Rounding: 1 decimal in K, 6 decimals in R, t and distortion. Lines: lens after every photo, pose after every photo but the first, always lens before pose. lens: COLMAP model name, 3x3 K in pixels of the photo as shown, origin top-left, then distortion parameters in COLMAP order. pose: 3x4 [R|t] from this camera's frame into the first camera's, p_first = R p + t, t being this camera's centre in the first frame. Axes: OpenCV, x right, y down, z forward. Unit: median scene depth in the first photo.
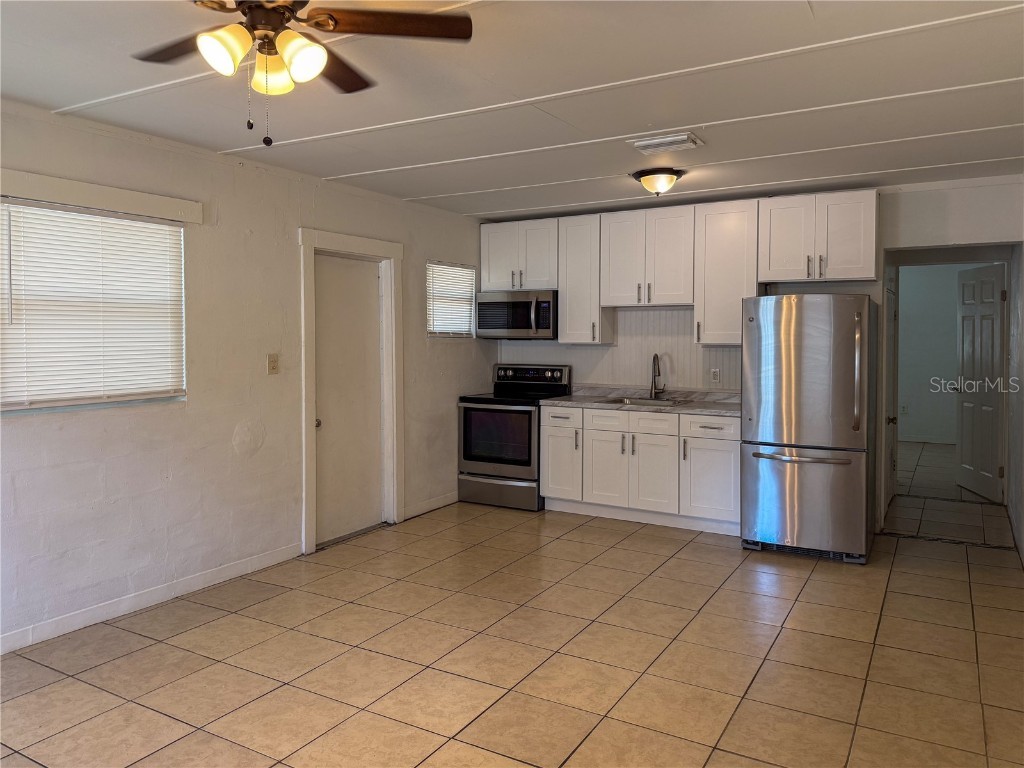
lens RADIAL K [[746.0, 0, 469.3], [0, 746.0, 345.6], [0, 0, 1]] dist [0.080803, -0.088374]
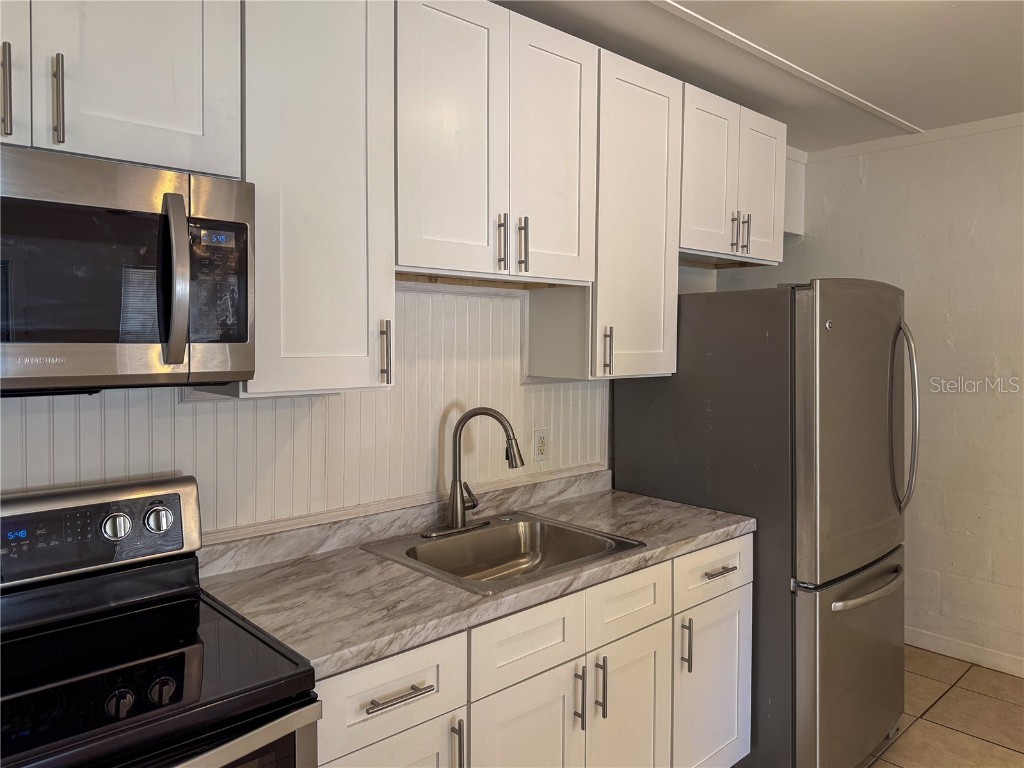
lens RADIAL K [[762.7, 0, 514.6], [0, 762.7, 334.2], [0, 0, 1]] dist [0.075200, -0.109462]
pose [[0.225335, -0.000507, 0.974281, -0.122280], [0.009322, 0.999955, -0.001636, -0.025397], [-0.974237, 0.009451, 0.225330, 0.903339]]
